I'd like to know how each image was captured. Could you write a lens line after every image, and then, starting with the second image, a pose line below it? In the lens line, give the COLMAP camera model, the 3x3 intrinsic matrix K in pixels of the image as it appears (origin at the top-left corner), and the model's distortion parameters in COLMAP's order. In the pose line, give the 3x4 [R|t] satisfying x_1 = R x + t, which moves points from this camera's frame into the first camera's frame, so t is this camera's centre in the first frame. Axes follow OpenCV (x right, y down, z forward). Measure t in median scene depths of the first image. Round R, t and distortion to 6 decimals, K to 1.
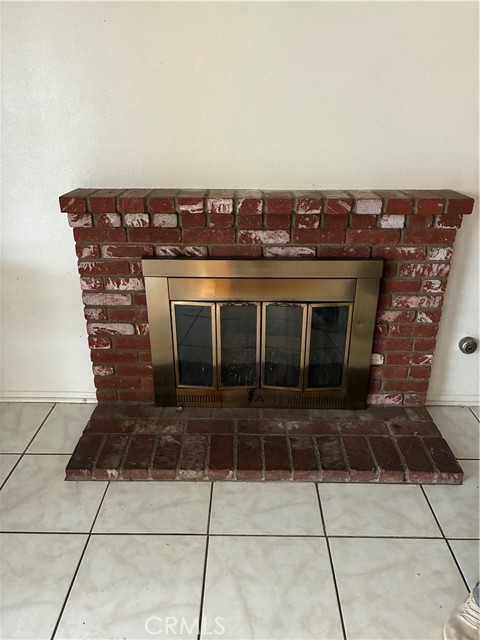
lens RADIAL K [[481.1, 0, 242.6], [0, 481.1, 320.2], [0, 0, 1]] dist [0.029704, -0.006802]
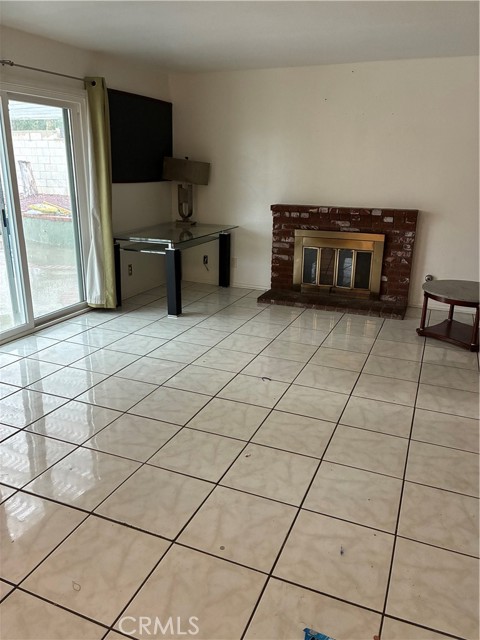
lens RADIAL K [[481.1, 0, 237.8], [0, 481.1, 318.2], [0, 0, 1]] dist [0.029704, -0.006802]
pose [[0.923509, 0.123953, -0.362996, 0.542795], [-0.162280, 0.983740, -0.076941, 0.627479], [0.347556, 0.129963, 0.928609, -1.580081]]
